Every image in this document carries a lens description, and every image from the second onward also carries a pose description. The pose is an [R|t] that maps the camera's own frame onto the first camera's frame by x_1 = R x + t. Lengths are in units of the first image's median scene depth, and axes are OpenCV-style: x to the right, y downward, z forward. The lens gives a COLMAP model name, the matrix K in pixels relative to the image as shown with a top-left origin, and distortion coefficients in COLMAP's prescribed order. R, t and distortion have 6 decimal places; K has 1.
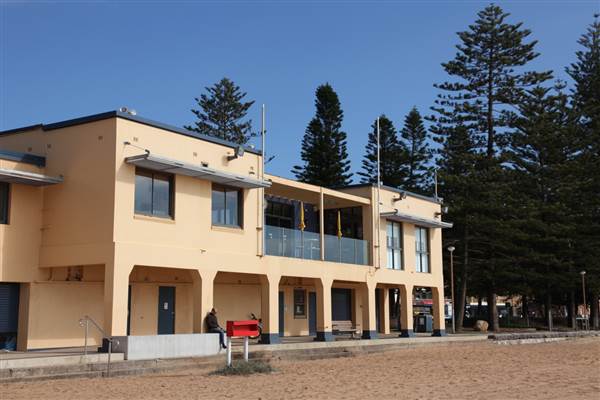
lens RADIAL K [[825.3, 0, 306.5], [0, 825.3, 196.9], [0, 0, 1]] dist [0.145390, 0.070899]
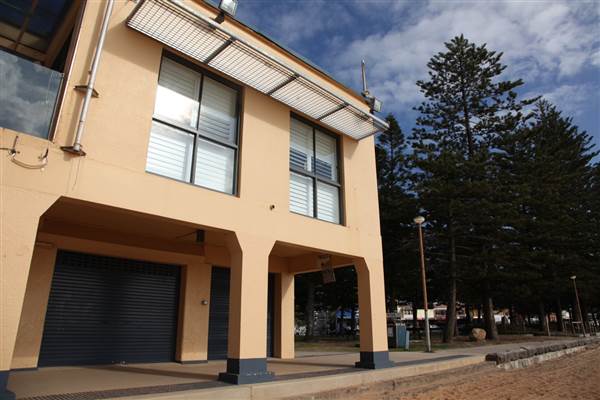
lens RADIAL K [[403.5, 0, 305.8], [0, 403.5, 194.6], [0, 0, 1]] dist [-0.124376, 0.066925]
pose [[0.979496, -0.066945, -0.190016, 0.129670], [0.031314, 0.982303, -0.184663, 0.086864], [0.199015, 0.174927, 0.964258, 0.586694]]
